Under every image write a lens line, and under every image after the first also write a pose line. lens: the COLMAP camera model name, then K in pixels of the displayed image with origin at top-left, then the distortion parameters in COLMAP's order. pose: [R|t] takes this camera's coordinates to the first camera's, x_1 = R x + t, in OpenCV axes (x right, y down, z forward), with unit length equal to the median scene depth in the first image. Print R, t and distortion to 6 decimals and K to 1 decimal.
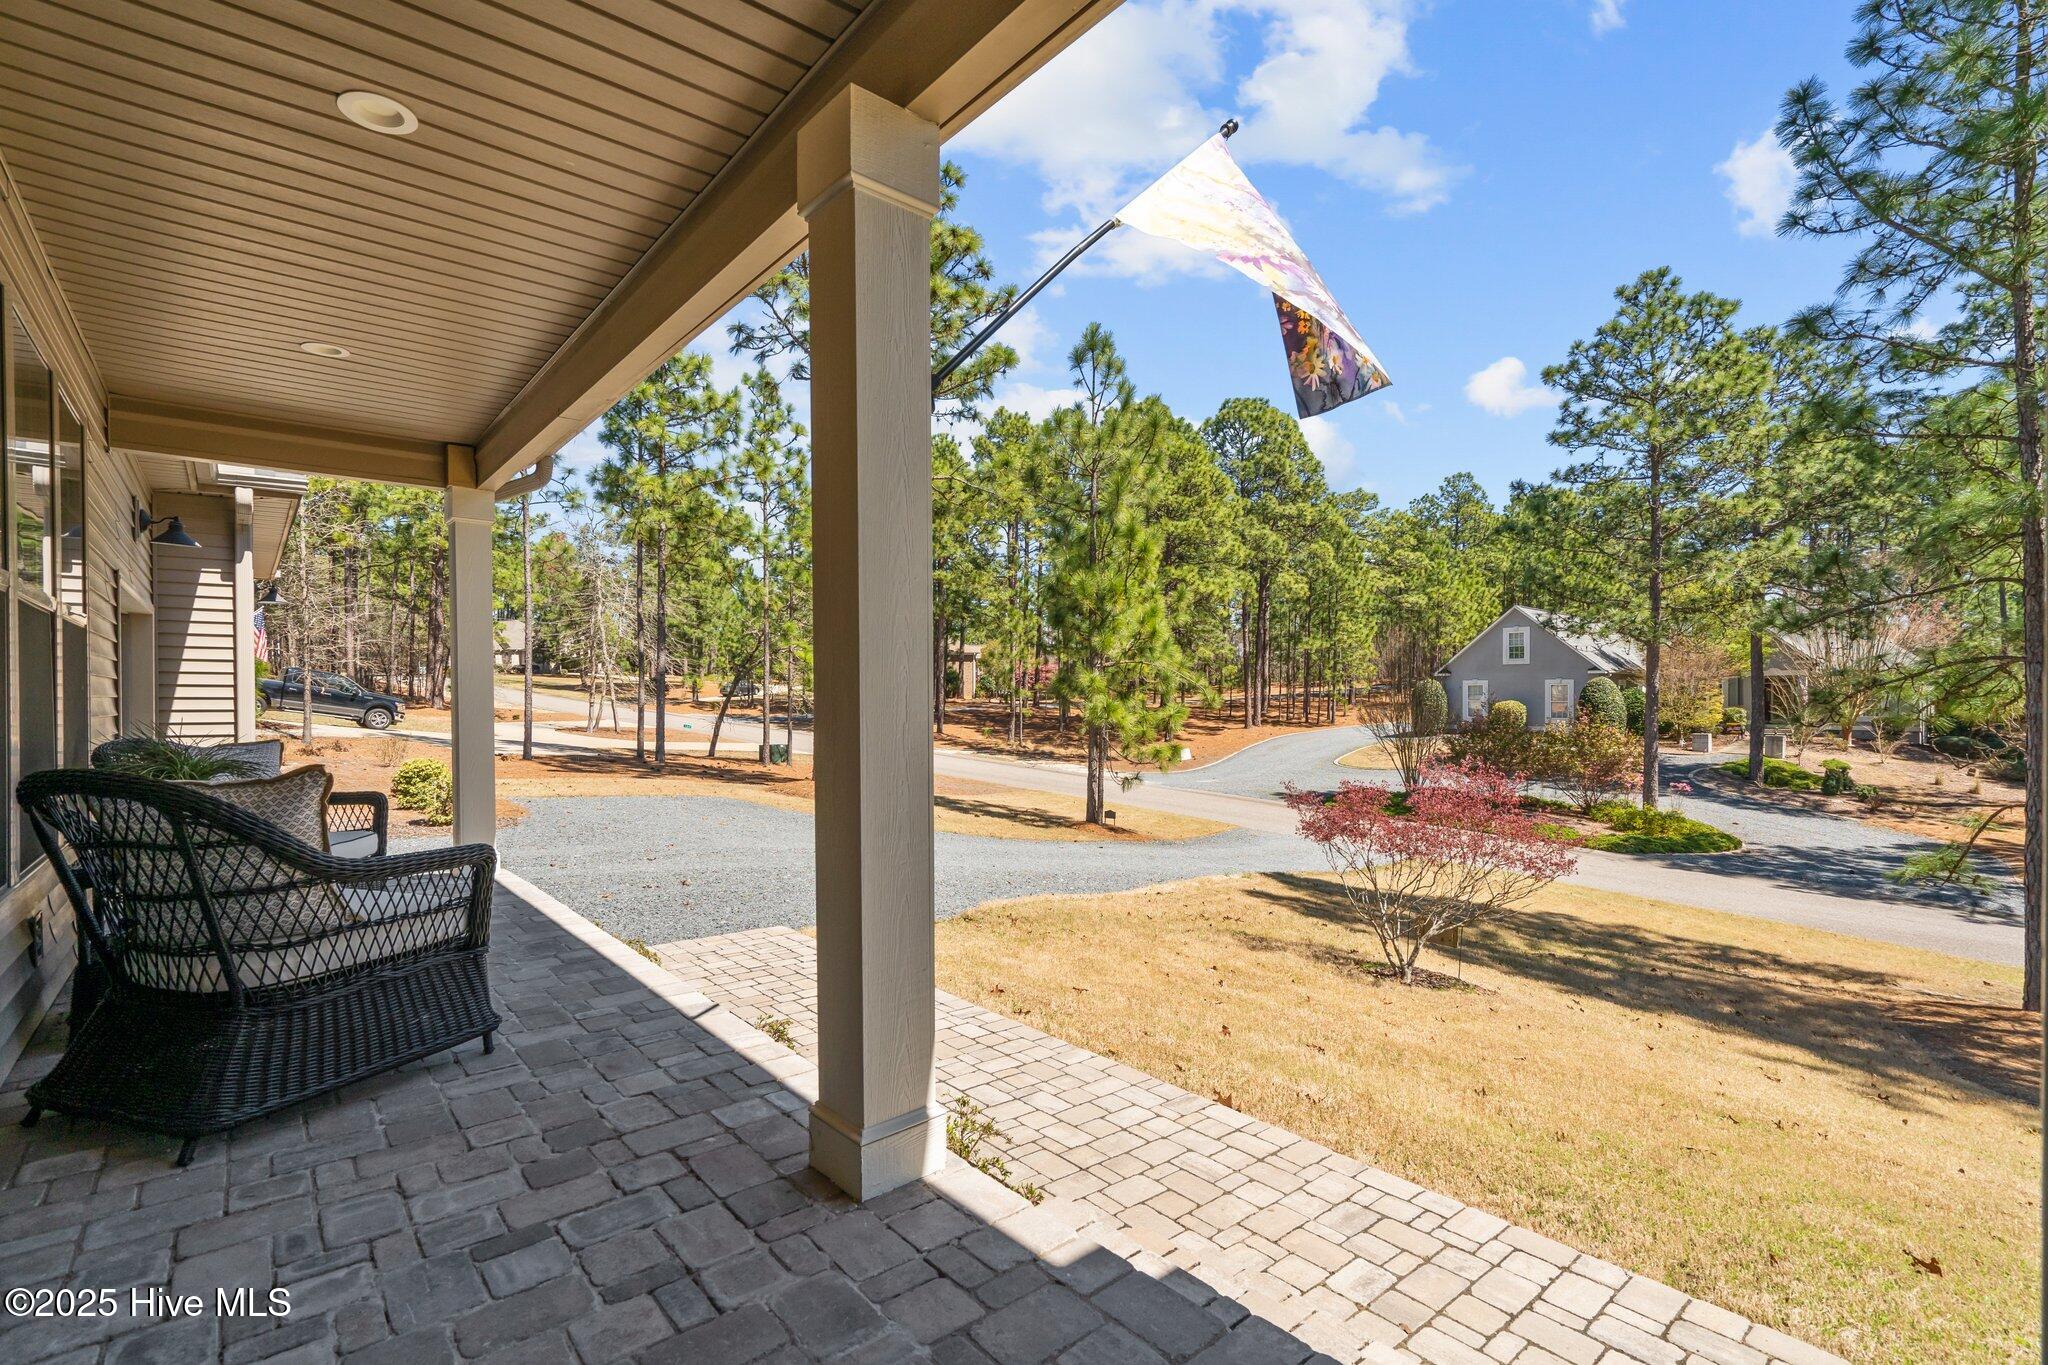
lens RADIAL K [[942.8, 0, 1016.7], [0, 942.8, 689.9], [0, 0, 1]] dist [-0.004962, 0.000462]
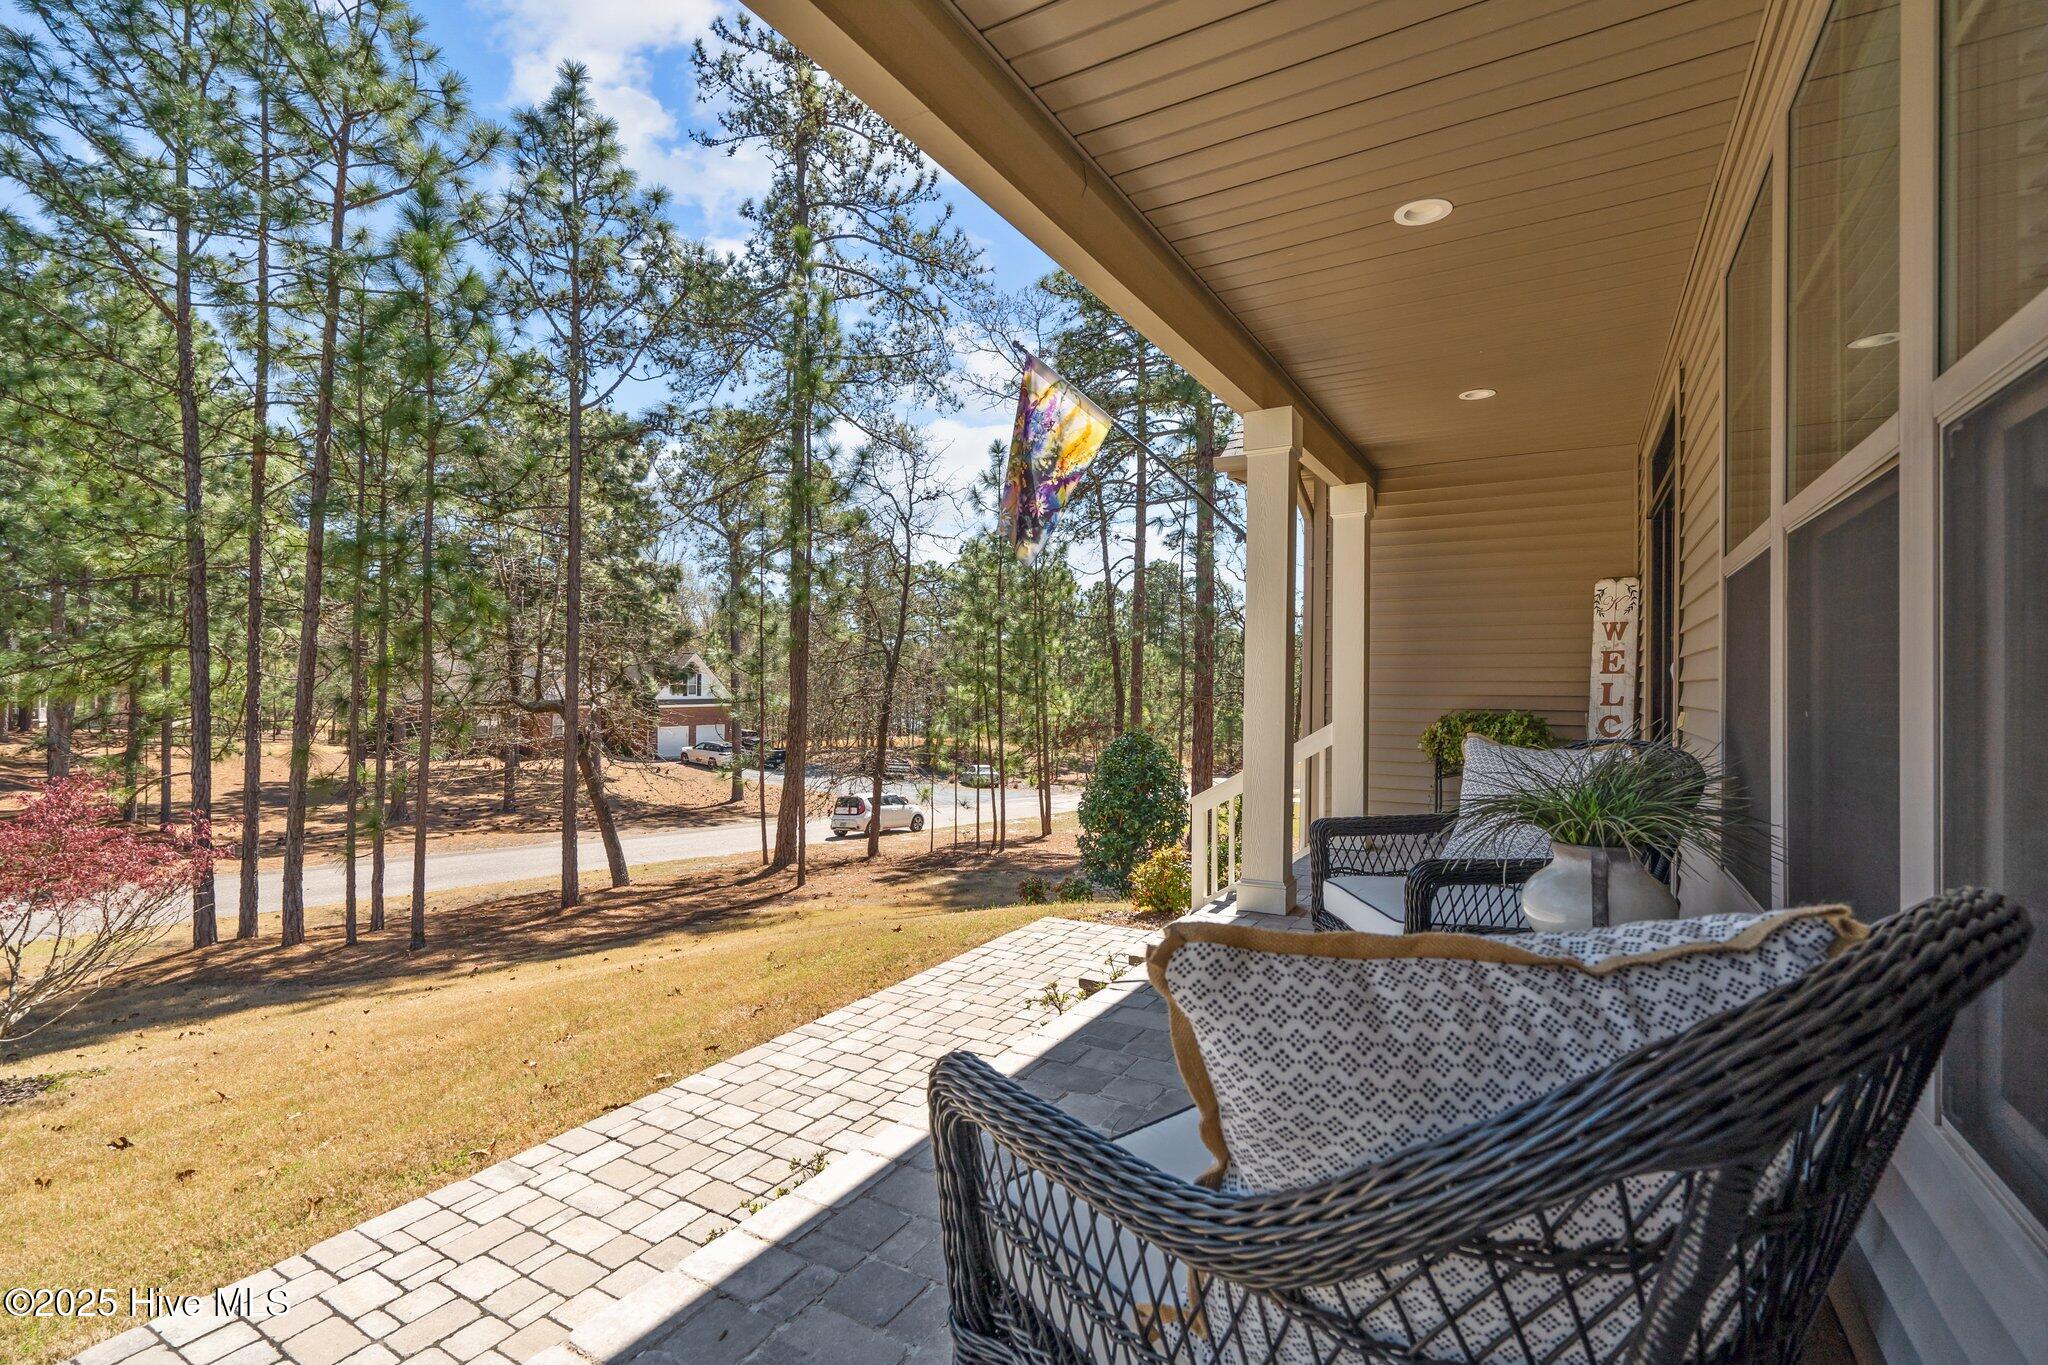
lens RADIAL K [[942.8, 0, 1020.9], [0, 942.8, 683.1], [0, 0, 1]] dist [-0.004962, 0.000462]
pose [[-0.343075, -0.002885, 0.939304, -1.714385], [-0.013011, 0.999914, -0.001681, 0.005428], [-0.939218, -0.012798, -0.343083, 1.979437]]
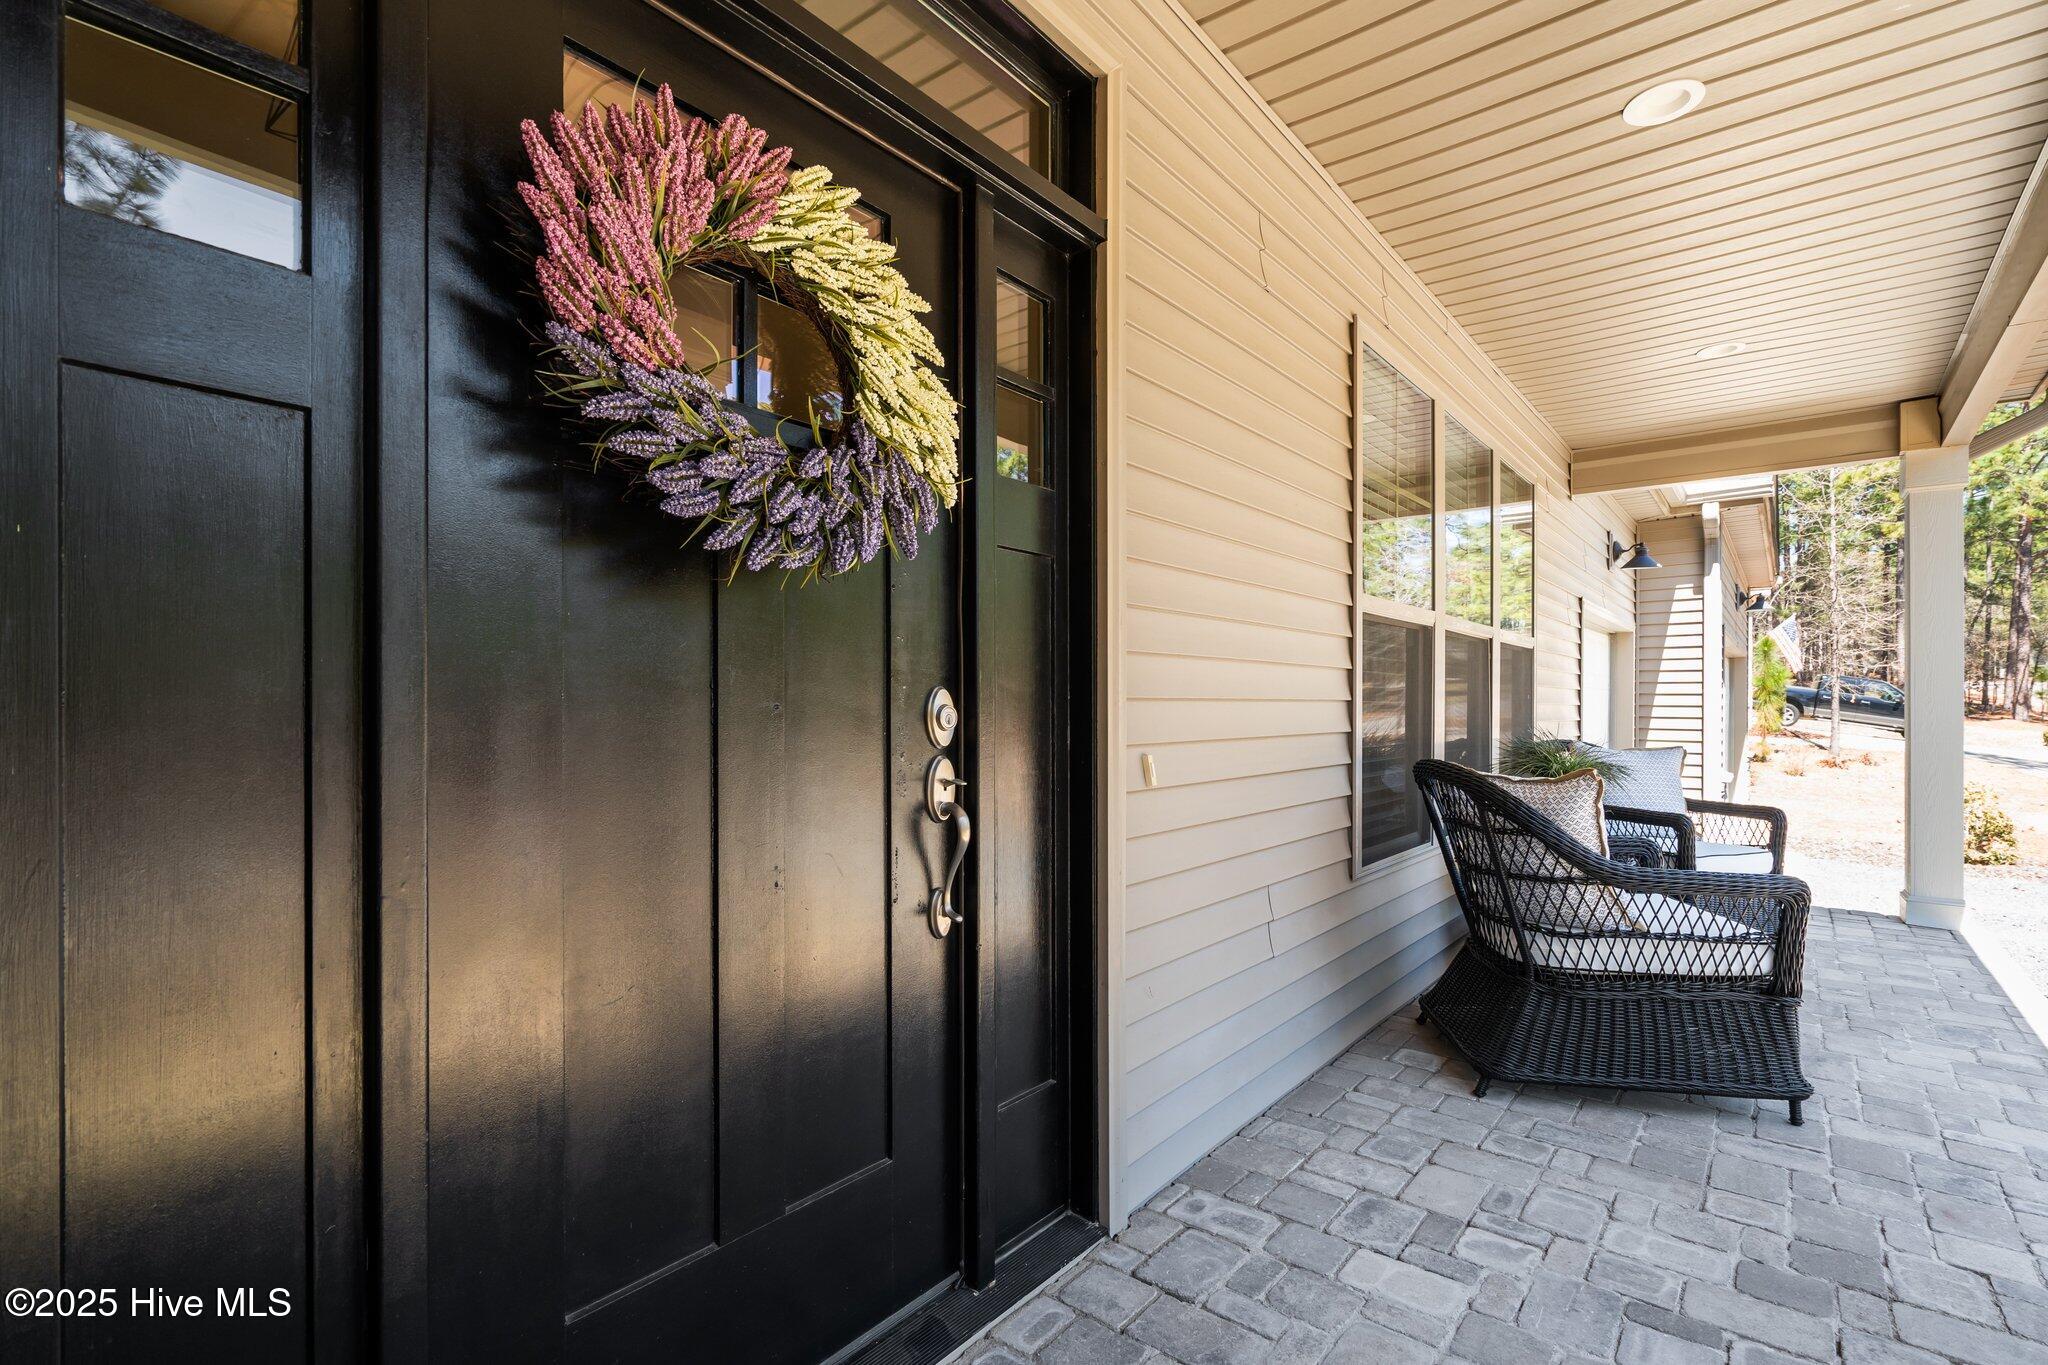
lens RADIAL K [[942.8, 0, 1019.5], [0, 942.8, 697.7], [0, 0, 1]] dist [-0.004962, 0.000462]
pose [[0.190465, -0.006906, -0.981670, 0.147233], [0.006183, 0.999964, -0.005835, 0.002145], [0.981675, -0.004959, 0.190500, 0.162944]]
